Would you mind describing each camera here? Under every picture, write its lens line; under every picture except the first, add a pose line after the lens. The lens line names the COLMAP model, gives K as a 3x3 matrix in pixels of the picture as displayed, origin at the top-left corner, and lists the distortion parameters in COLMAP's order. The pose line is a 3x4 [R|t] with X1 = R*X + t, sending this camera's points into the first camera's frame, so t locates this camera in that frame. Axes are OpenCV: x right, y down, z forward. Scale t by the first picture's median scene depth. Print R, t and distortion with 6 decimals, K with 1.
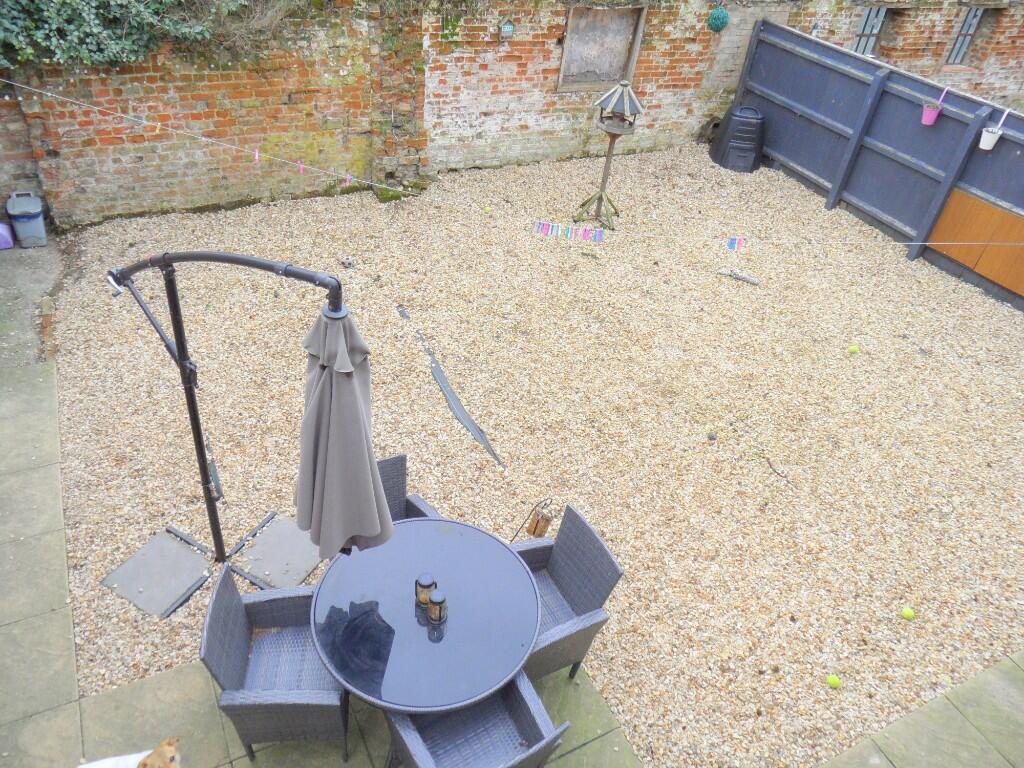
lens RADIAL K [[754.8, 0, 511.9], [0, 754.8, 384.4], [0, 0, 1]] dist [-0.028381, 0.019388]
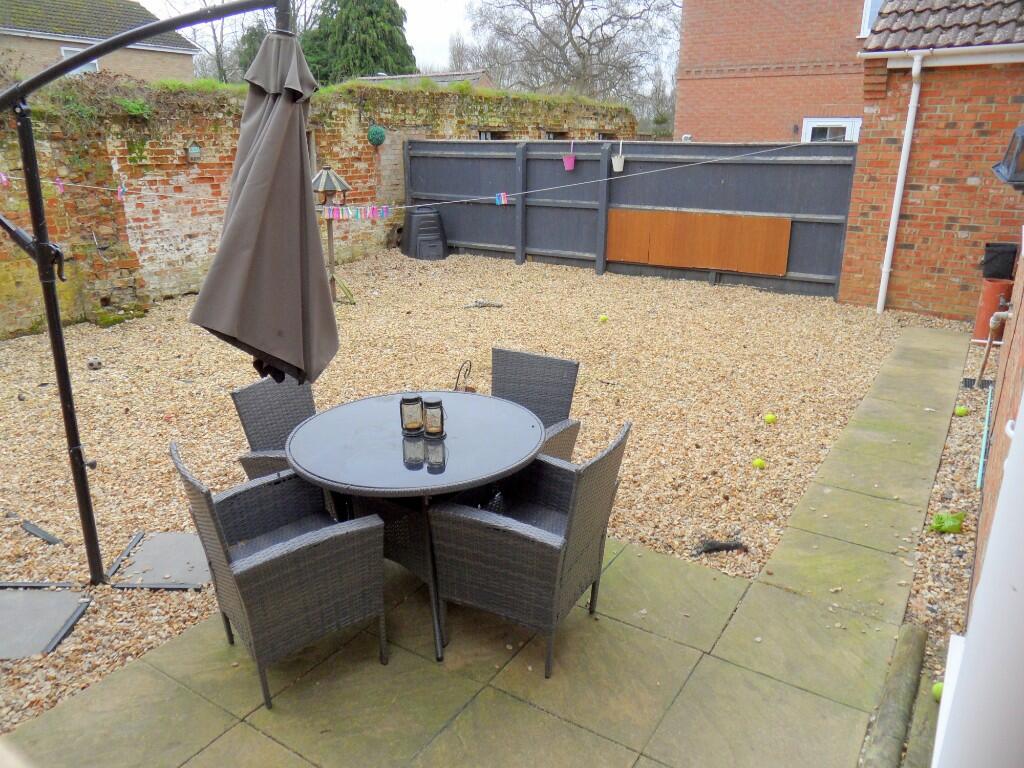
lens RADIAL K [[754.8, 0, 510.9], [0, 754.8, 382.5], [0, 0, 1]] dist [-0.028381, 0.019388]
pose [[0.859550, -0.254311, 0.443284, -0.165890], [0.379829, 0.898221, -0.221201, 0.199889], [-0.341913, 0.358505, 0.868660, 0.070693]]
